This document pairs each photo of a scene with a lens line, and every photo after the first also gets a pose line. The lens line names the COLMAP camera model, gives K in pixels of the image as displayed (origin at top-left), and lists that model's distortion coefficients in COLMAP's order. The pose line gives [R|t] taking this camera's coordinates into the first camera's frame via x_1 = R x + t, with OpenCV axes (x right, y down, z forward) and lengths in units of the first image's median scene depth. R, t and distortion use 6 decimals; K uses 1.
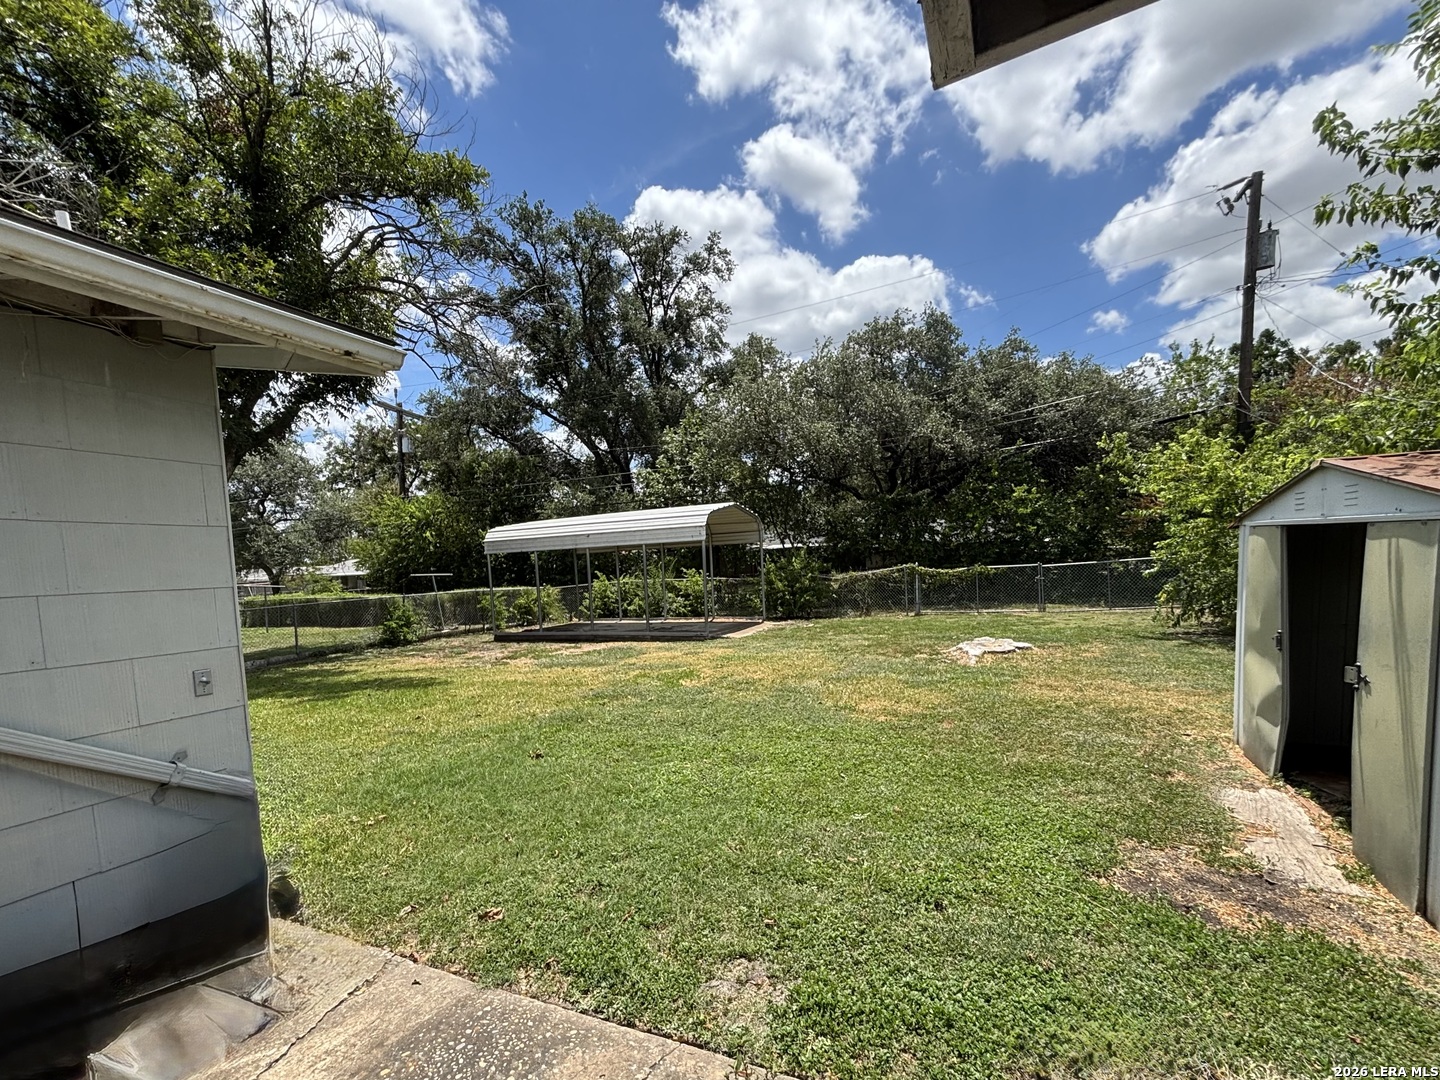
lens RADIAL K [[636.3, 0, 710.1], [0, 636.3, 625.1], [0, 0, 1]] dist [0.019476, -0.000266]
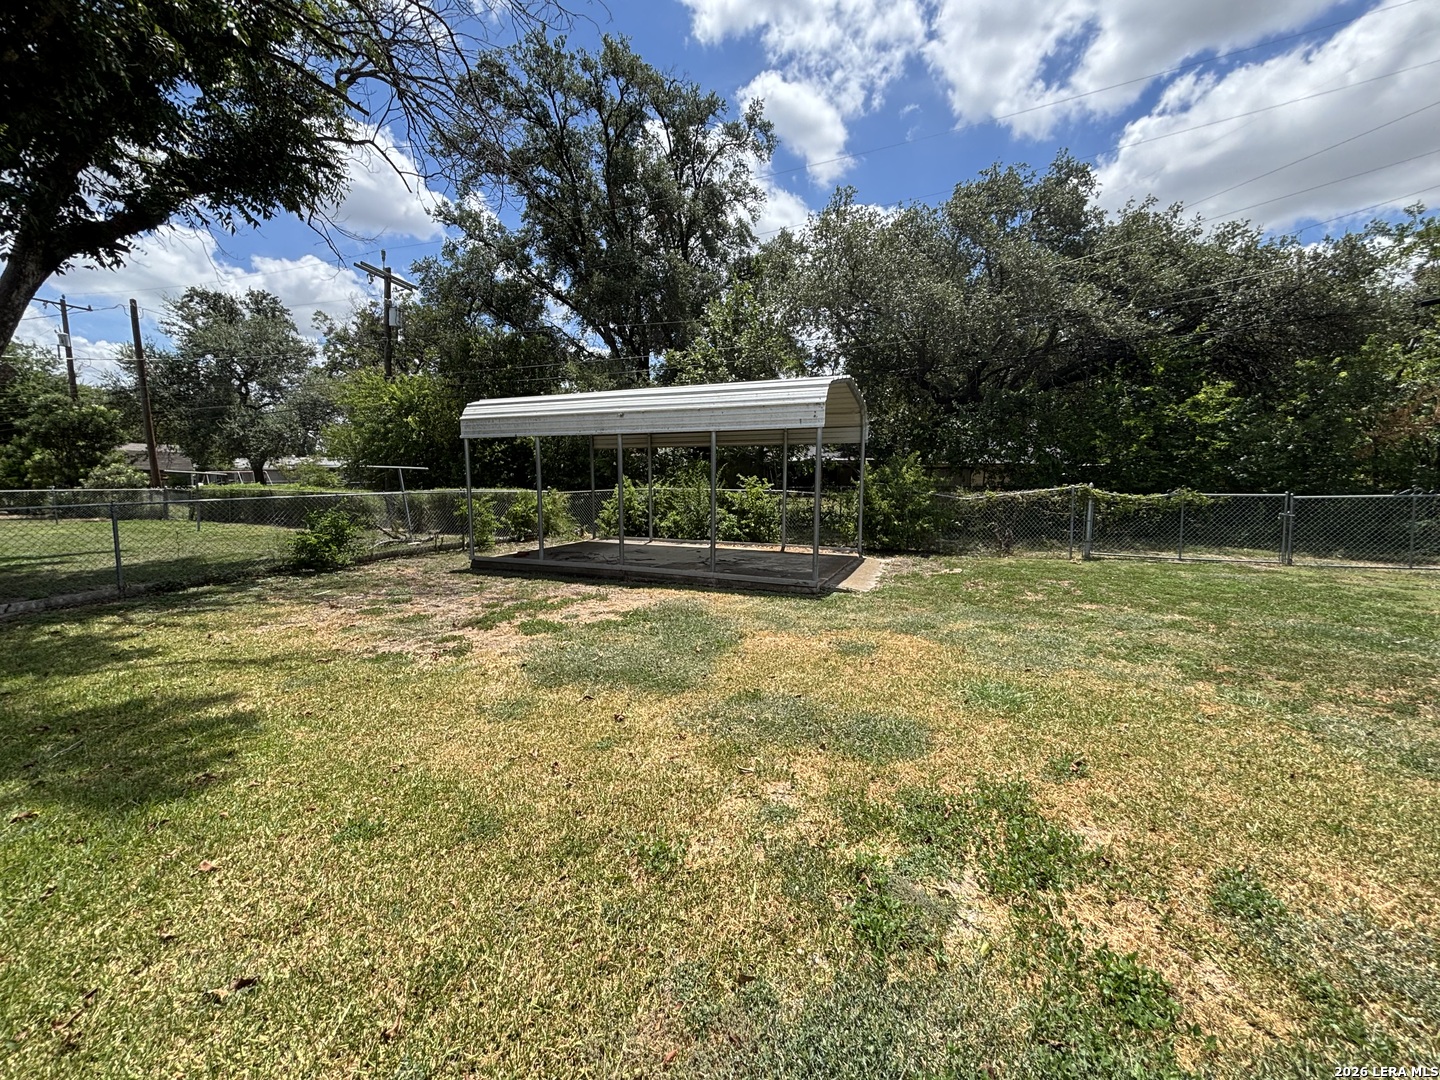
lens RADIAL K [[578.3, 0, 720.8], [0, 578.3, 545.7], [0, 0, 1]] dist [0.001366, -0.000153]
pose [[0.998285, 0.044241, 0.038336, -0.081885], [-0.045233, 0.998653, 0.025427, -0.022152], [-0.037159, -0.027117, 0.998941, 0.312711]]
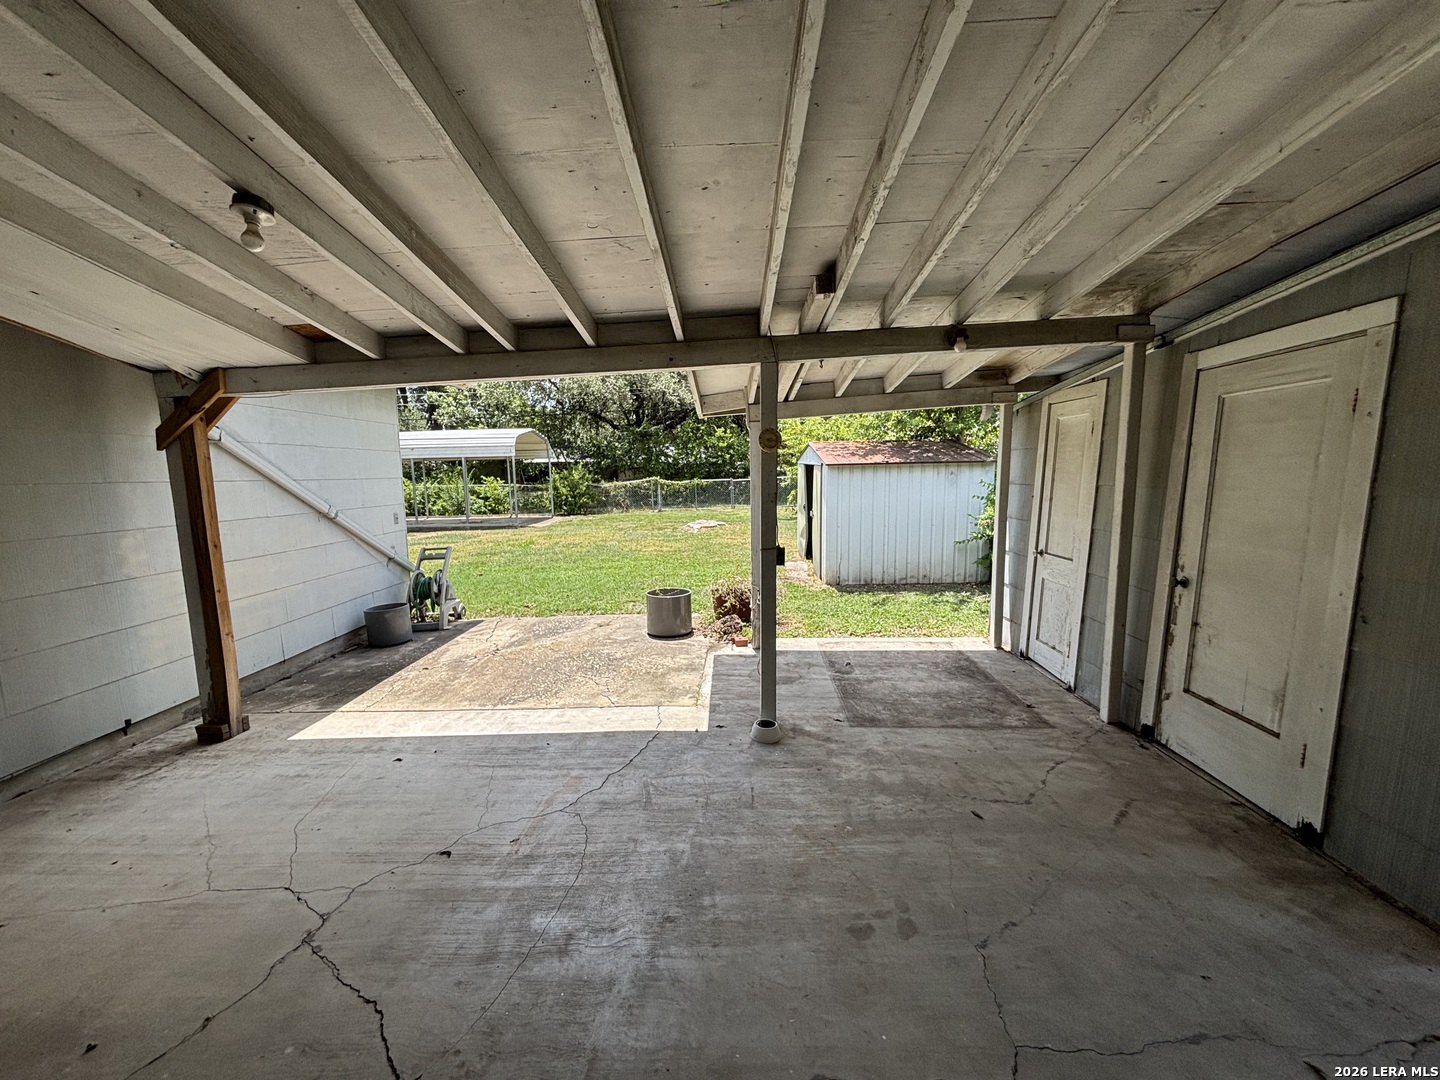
lens RADIAL K [[544.8, 0, 720.0], [0, 544.8, 540.0], [0, 0, 1]] dist [-0.000104, -0.000045]
pose [[0.903475, -0.025772, 0.427866, -0.079172], [0.017647, 0.999581, 0.022944, 0.019861], [-0.428278, -0.013179, 0.903551, -0.179077]]
